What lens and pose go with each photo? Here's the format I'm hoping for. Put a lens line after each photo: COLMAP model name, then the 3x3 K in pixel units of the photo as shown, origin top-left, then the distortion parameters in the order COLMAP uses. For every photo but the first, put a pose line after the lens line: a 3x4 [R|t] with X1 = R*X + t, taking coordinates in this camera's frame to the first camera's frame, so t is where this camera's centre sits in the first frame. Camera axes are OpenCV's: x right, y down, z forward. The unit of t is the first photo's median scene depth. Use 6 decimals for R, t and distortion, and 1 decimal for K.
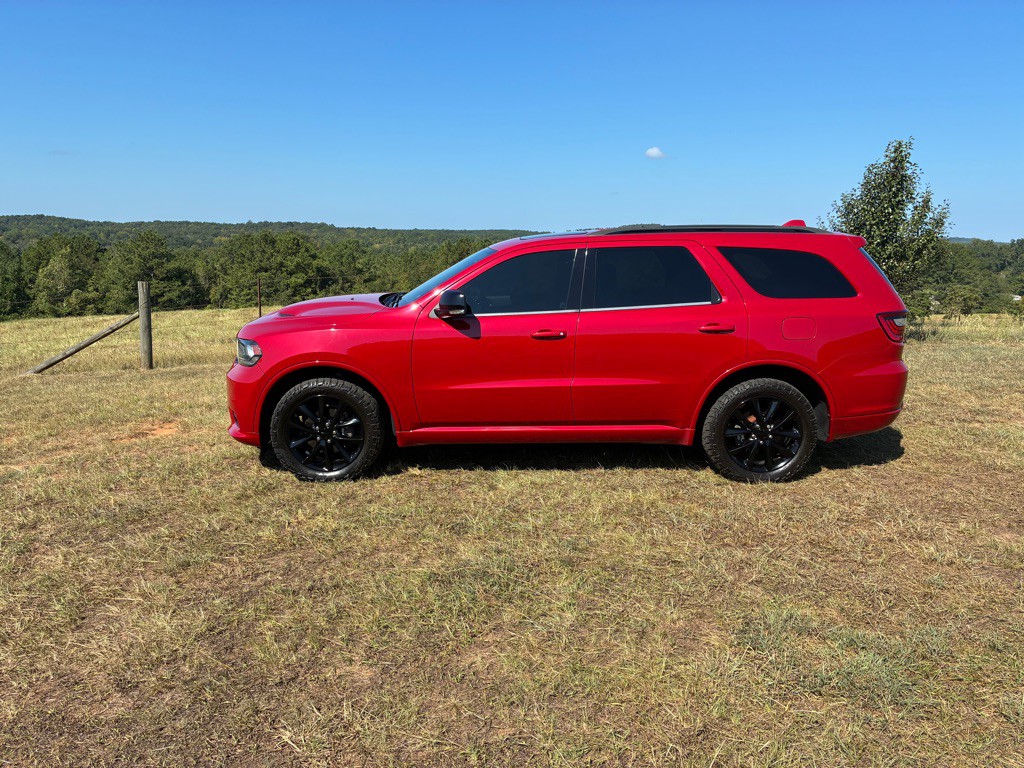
lens RADIAL K [[749.5, 0, 515.1], [0, 749.5, 382.4], [0, 0, 1]] dist [0.036732, -0.001611]
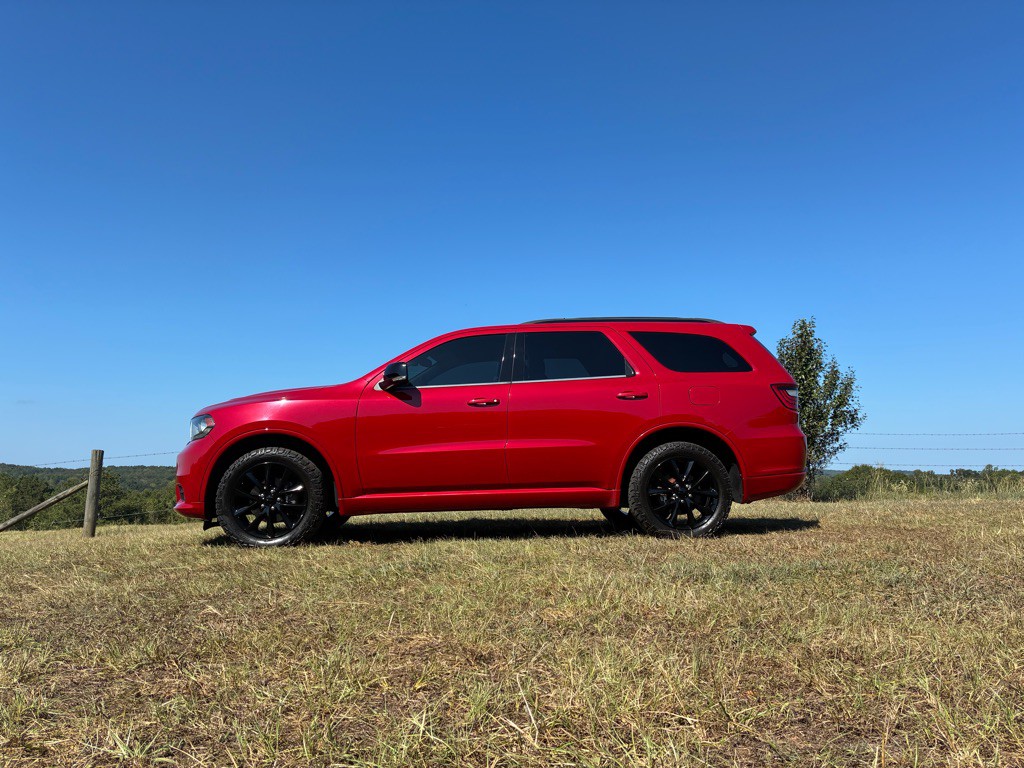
lens RADIAL K [[749.5, 0, 515.1], [0, 749.5, 382.4], [0, 0, 1]] dist [0.036732, -0.001611]
pose [[0.998468, -0.009203, 0.054564, 0.031717], [0.025182, 0.953615, -0.299973, 0.232701], [-0.049273, 0.300887, 0.952386, -0.060657]]
